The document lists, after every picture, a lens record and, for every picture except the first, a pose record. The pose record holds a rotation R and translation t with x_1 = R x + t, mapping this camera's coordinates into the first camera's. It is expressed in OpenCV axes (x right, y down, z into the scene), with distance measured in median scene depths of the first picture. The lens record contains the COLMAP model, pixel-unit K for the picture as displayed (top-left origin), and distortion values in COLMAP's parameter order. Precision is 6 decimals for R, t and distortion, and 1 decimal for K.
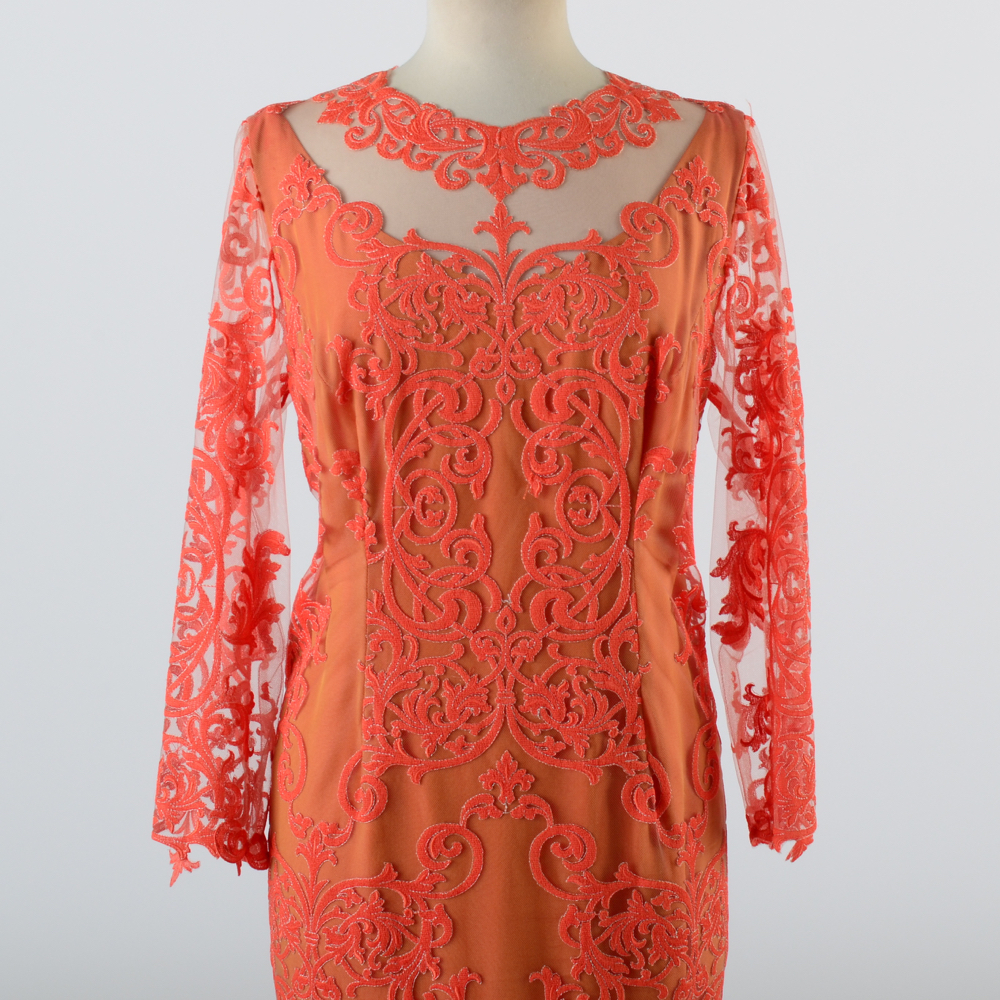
lens RADIAL K [[3479.3, 0, 500.0], [0, 3479.3, 500.0], [0, 0, 1]] dist [-0.107322, 1.090862]
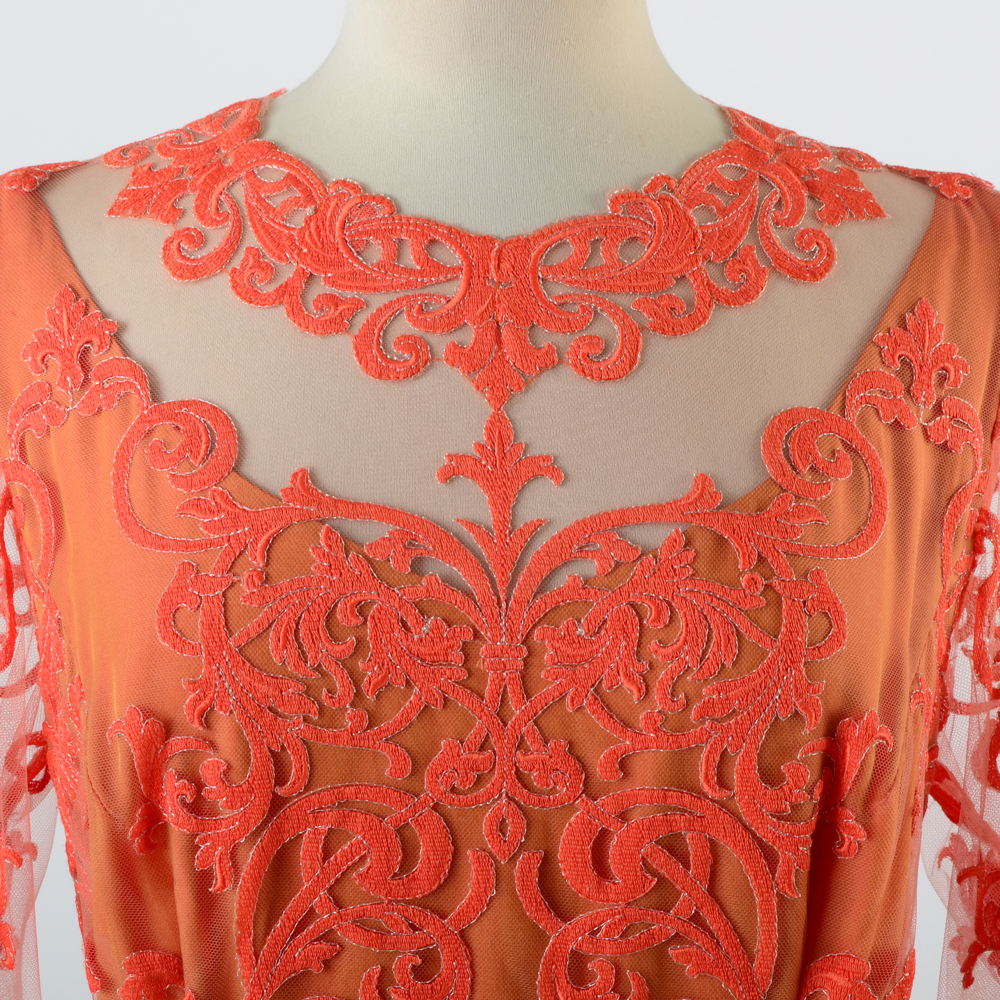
lens RADIAL K [[3417.1, 0, 500.0], [0, 3417.1, 500.0], [0, 0, 1]] dist [-0.061544, -0.281399]
pose [[0.999923, 0.012159, 0.002503, -0.000596], [-0.012248, 0.999152, 0.039305, -0.091040], [-0.002023, -0.039332, 0.999224, 0.552858]]
